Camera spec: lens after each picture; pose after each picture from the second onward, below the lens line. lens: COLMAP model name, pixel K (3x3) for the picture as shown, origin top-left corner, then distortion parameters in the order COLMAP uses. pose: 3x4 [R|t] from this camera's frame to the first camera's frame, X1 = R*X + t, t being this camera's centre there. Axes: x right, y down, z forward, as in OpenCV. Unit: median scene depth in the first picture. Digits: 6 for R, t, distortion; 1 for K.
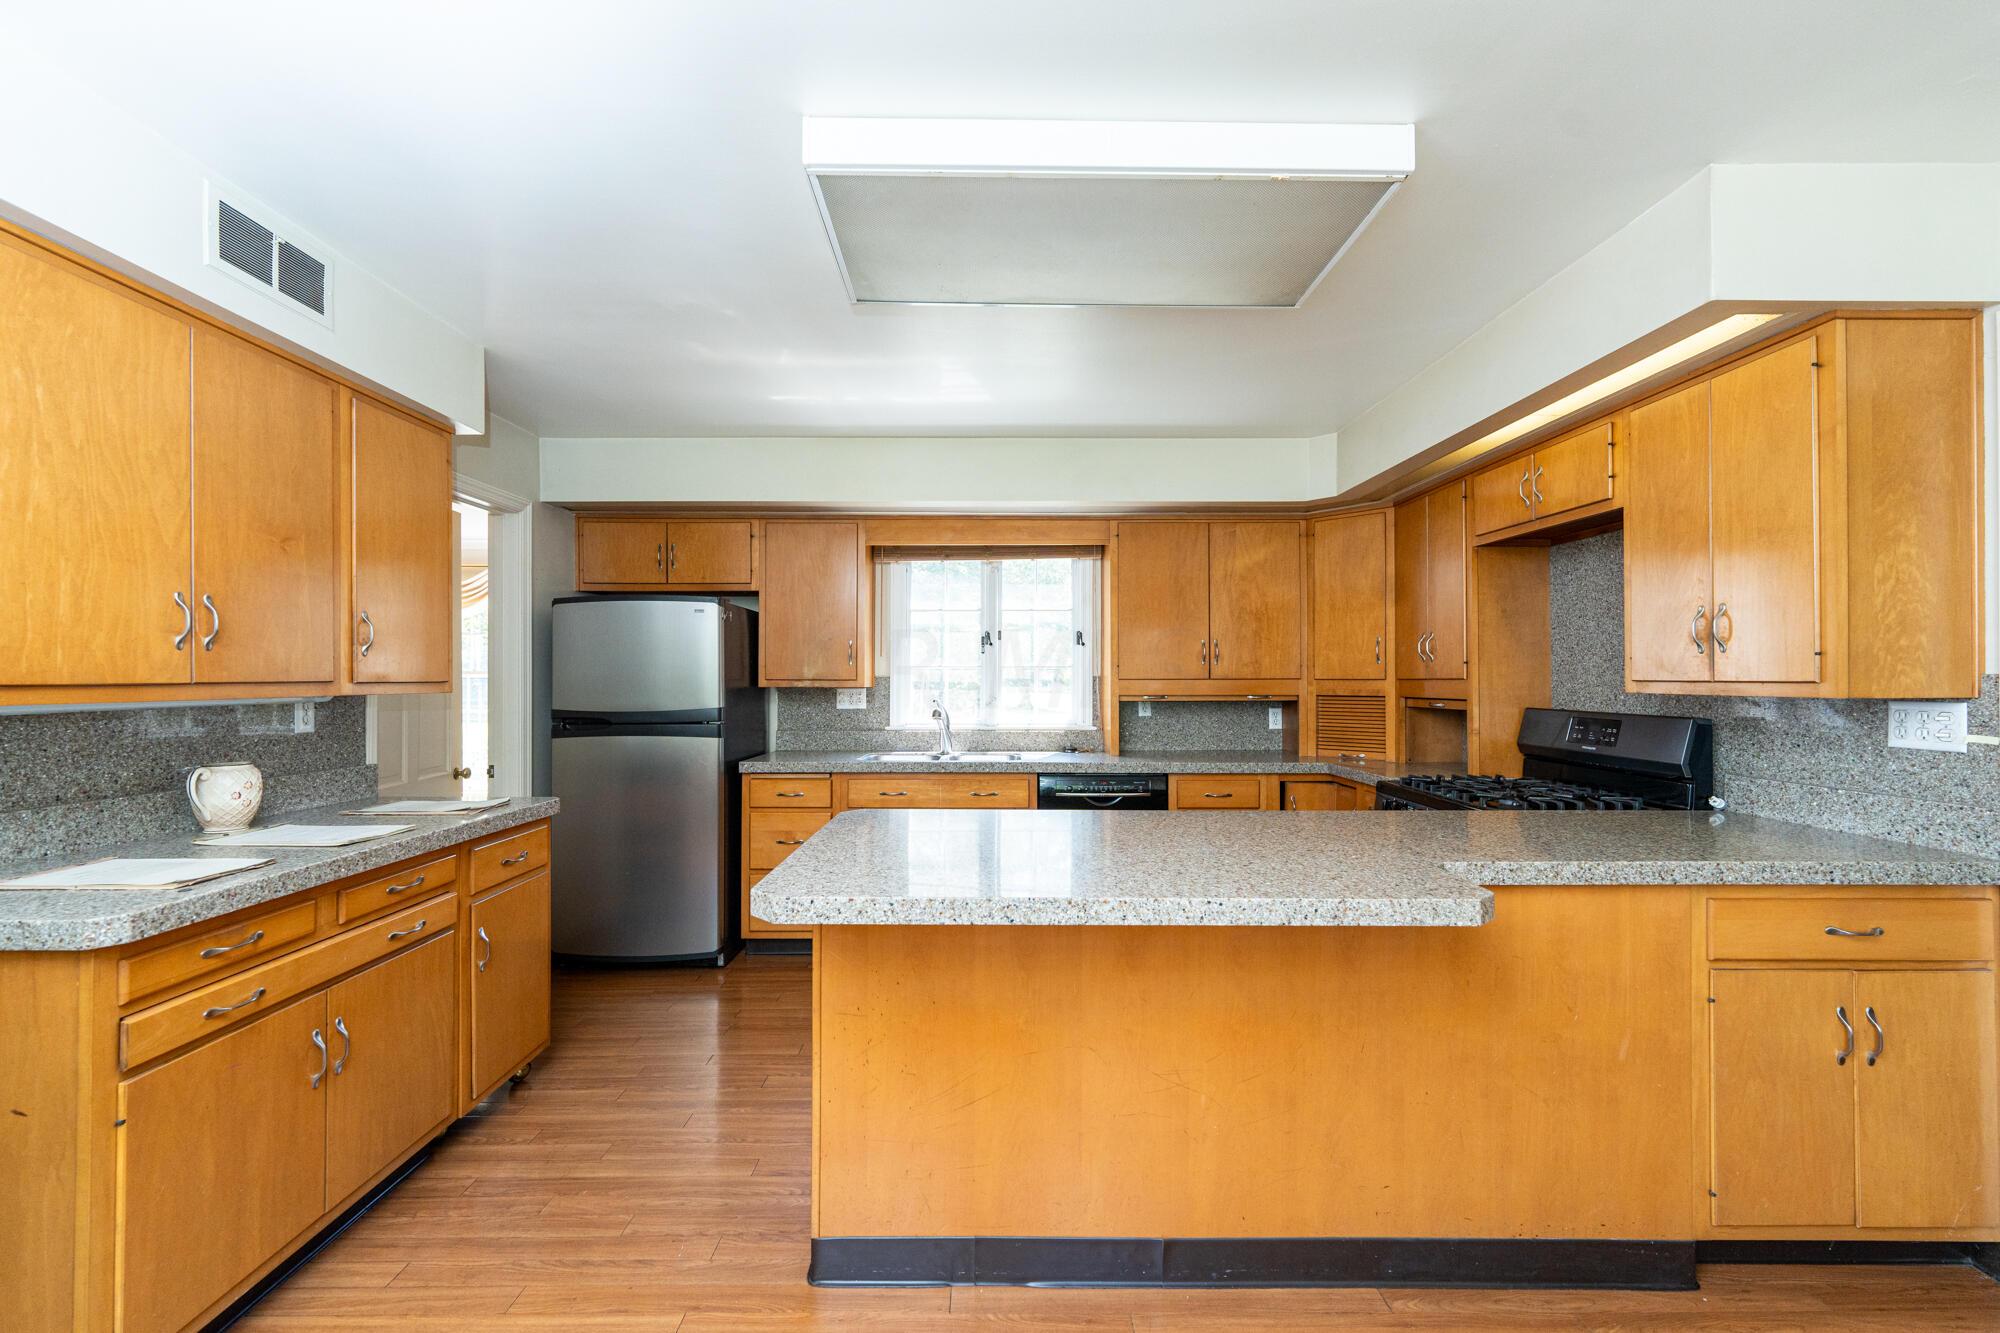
lens RADIAL K [[811.0, 0, 997.4], [0, 811.0, 676.2], [0, 0, 1]] dist [-0.000741, -0.000055]
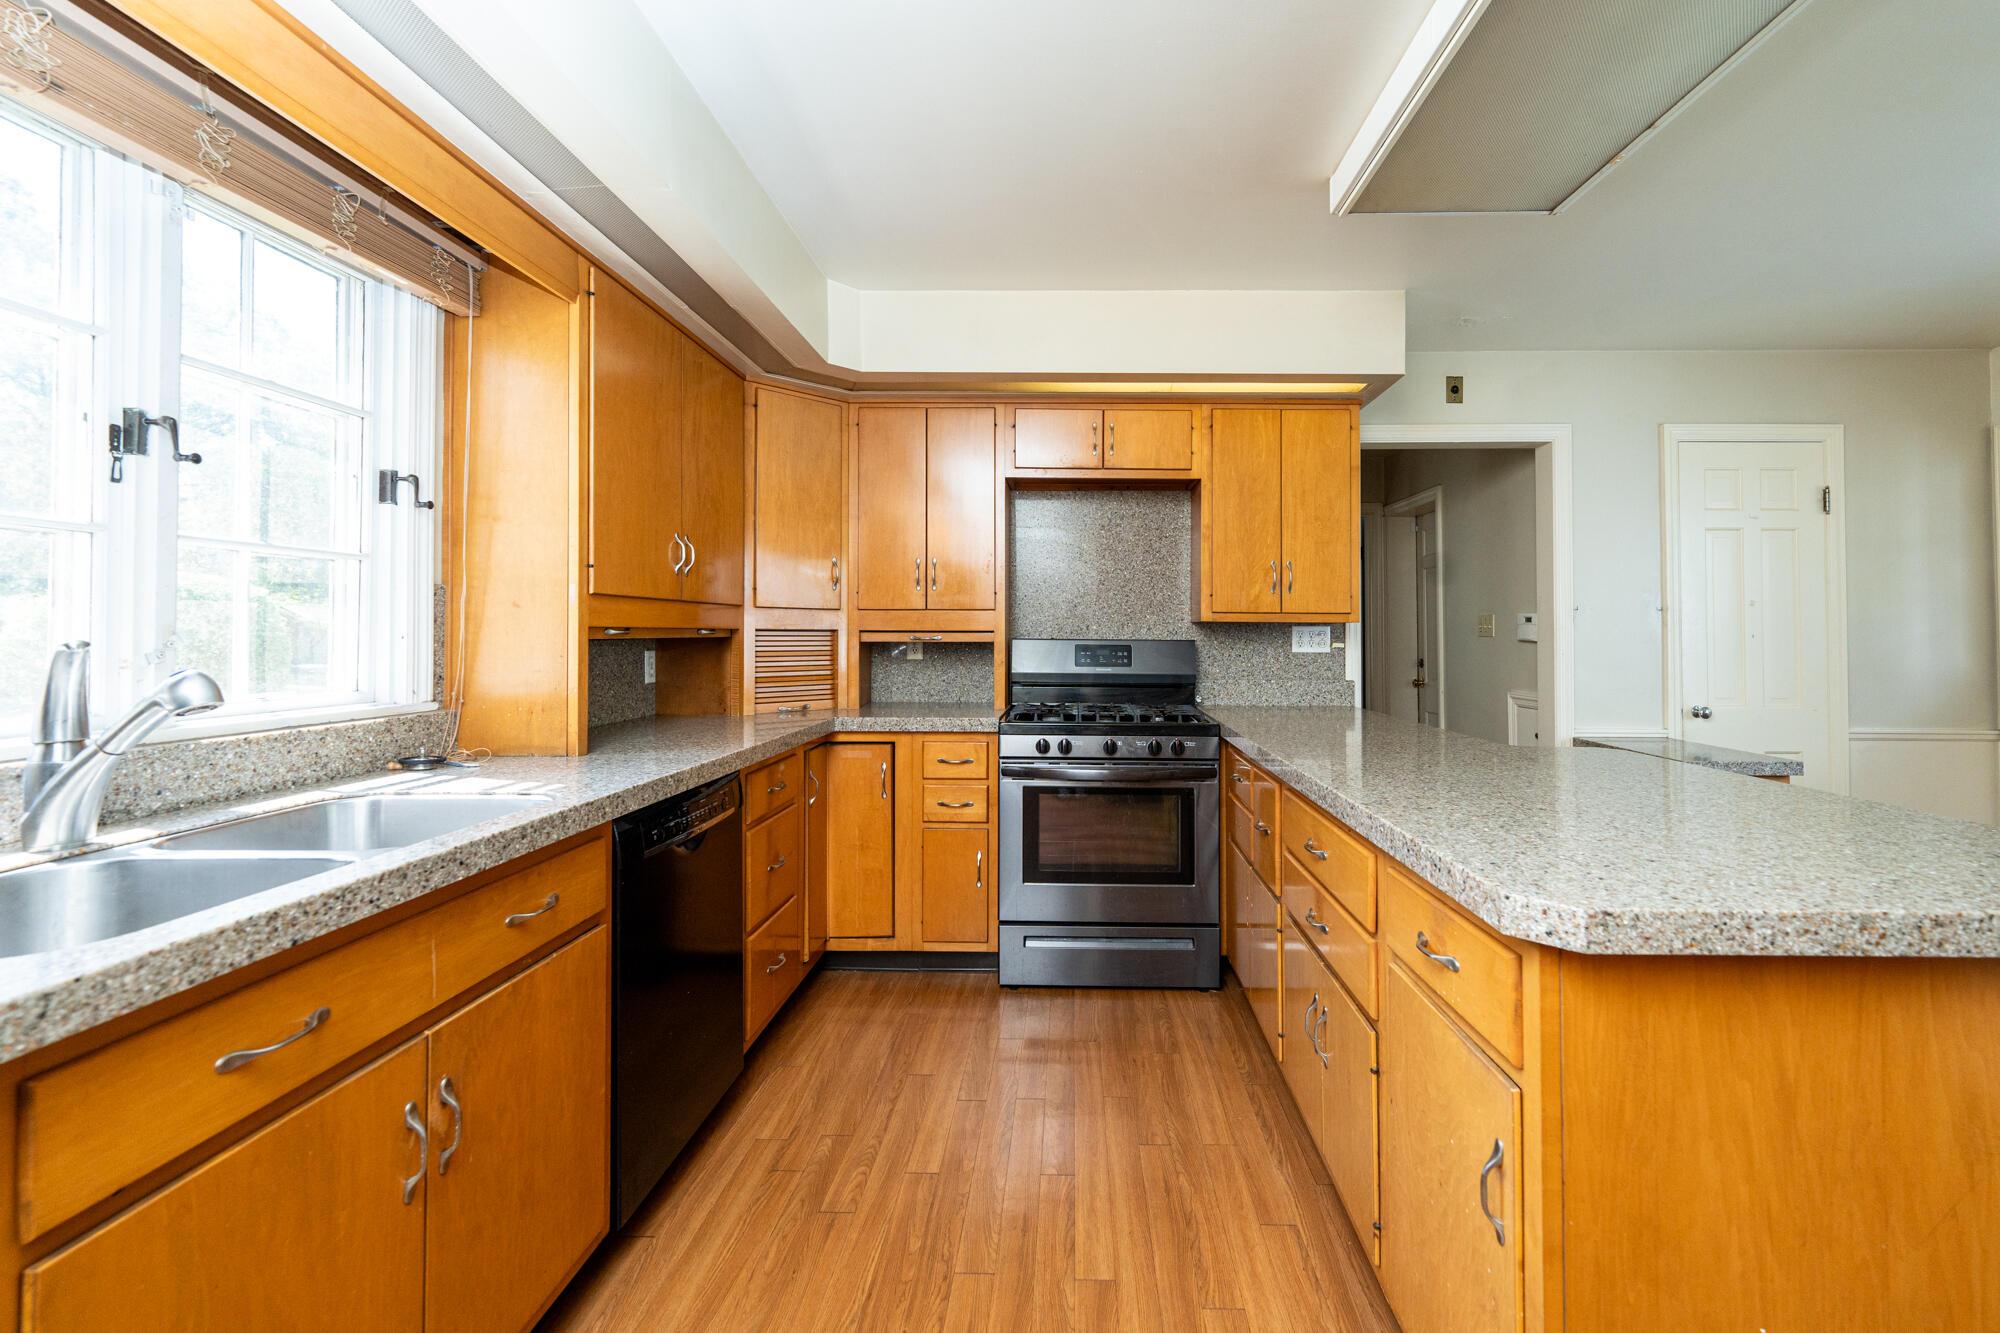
lens RADIAL K [[830.9, 0, 1082.4], [0, 830.9, 615.8], [0, 0, 1]] dist [-0.000623, -0.000126]
pose [[0.005752, 0.025522, 0.999658, -0.557504], [-0.005147, 0.999662, -0.025493, 0.047681], [-0.999970, -0.004999, 0.005881, 1.182043]]
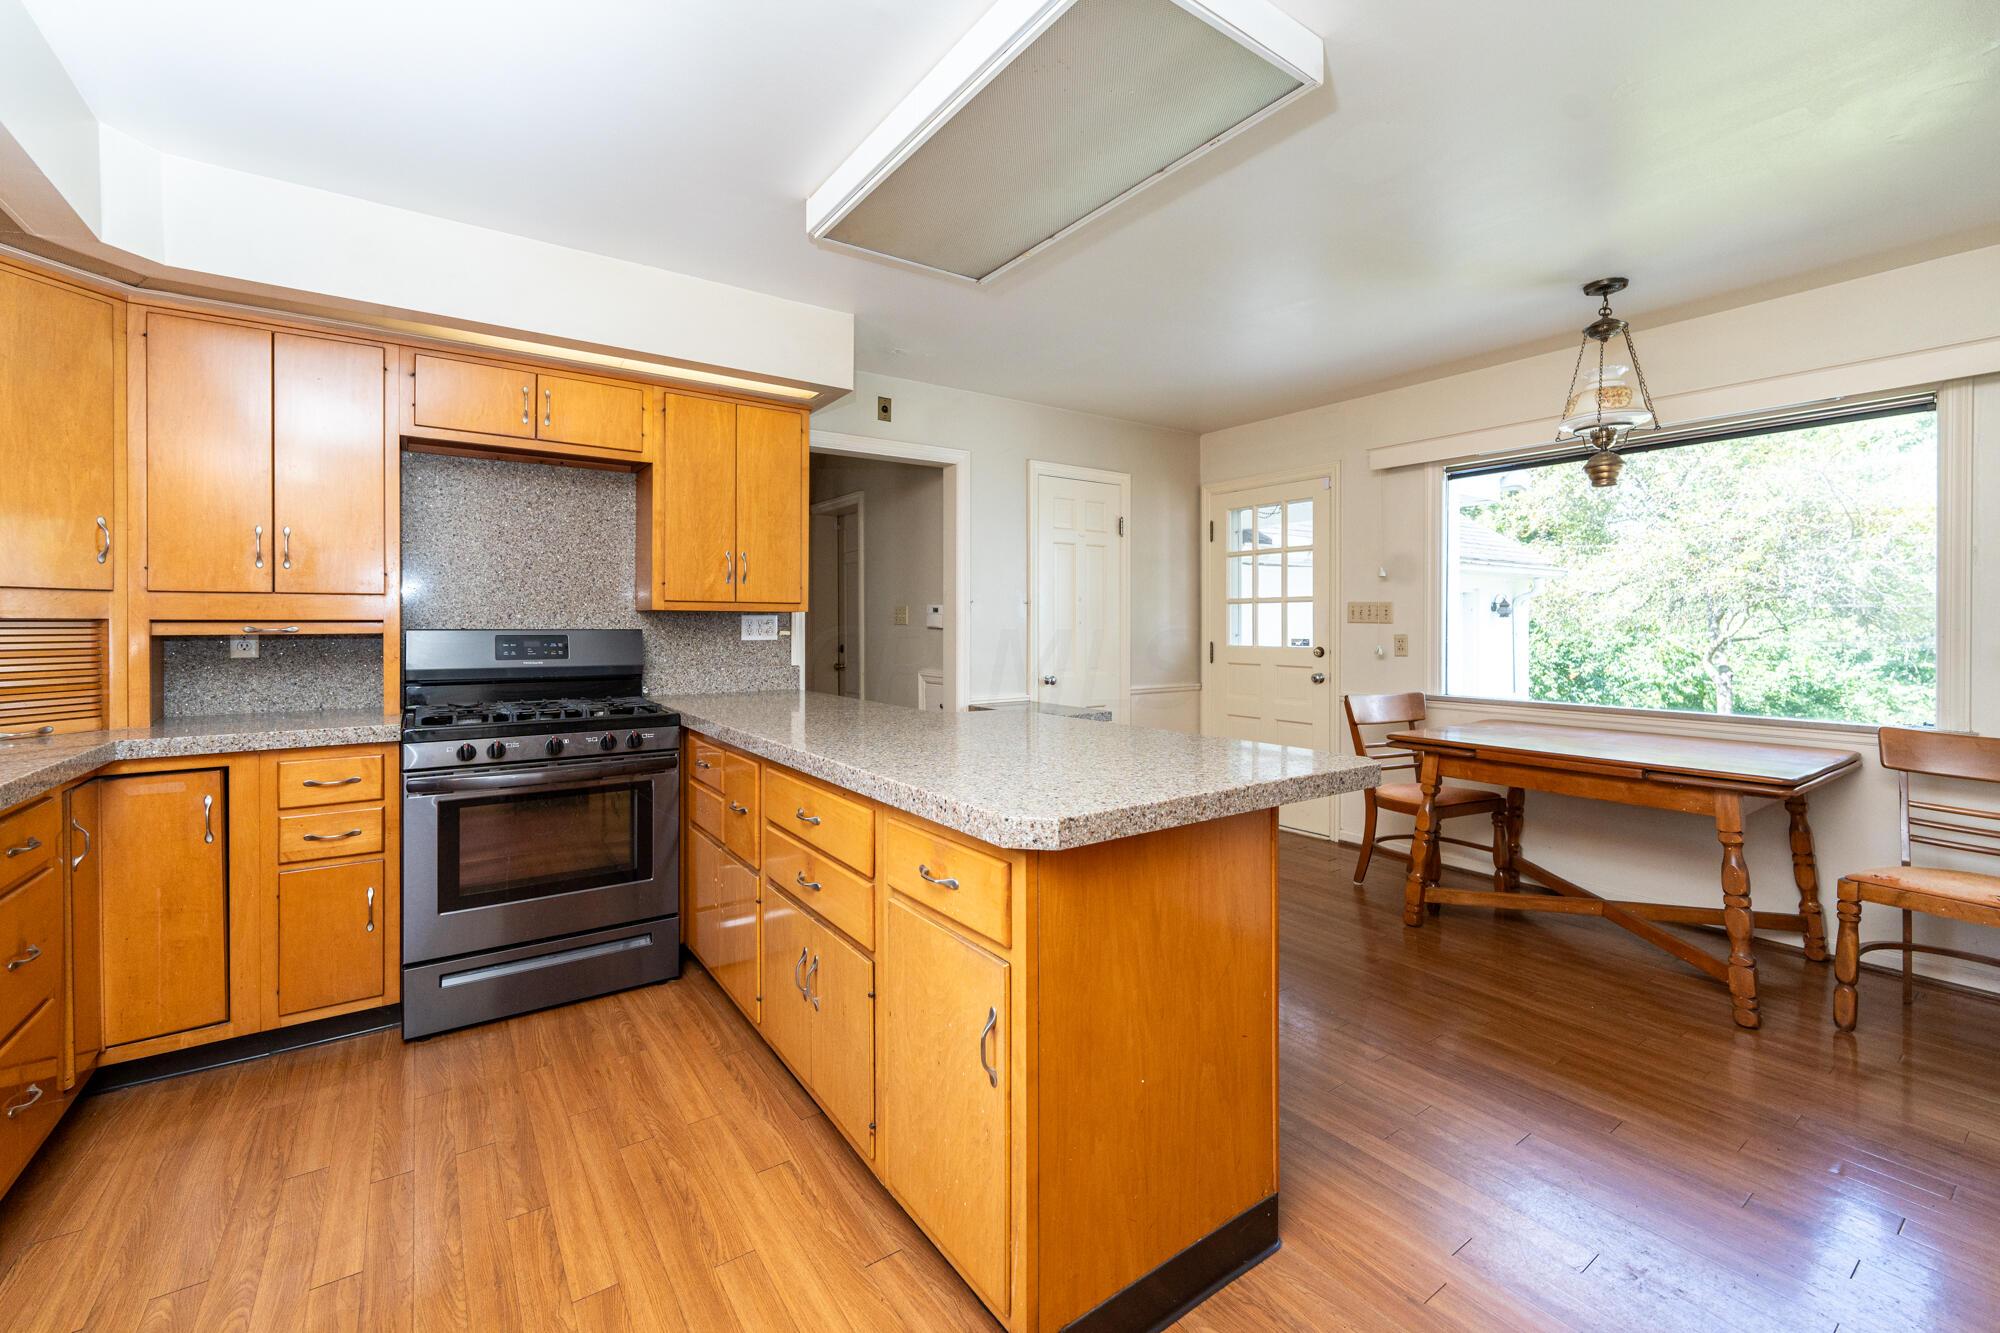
lens RADIAL K [[807.0, 0, 1003.9], [0, 807.0, 624.7], [0, 0, 1]] dist [-0.000354, 0.000072]
pose [[-0.573856, 0.004117, 0.818946, -0.570916], [0.002494, 0.999992, -0.003279, 0.050141], [-0.818952, 0.000161, -0.573862, 1.273542]]
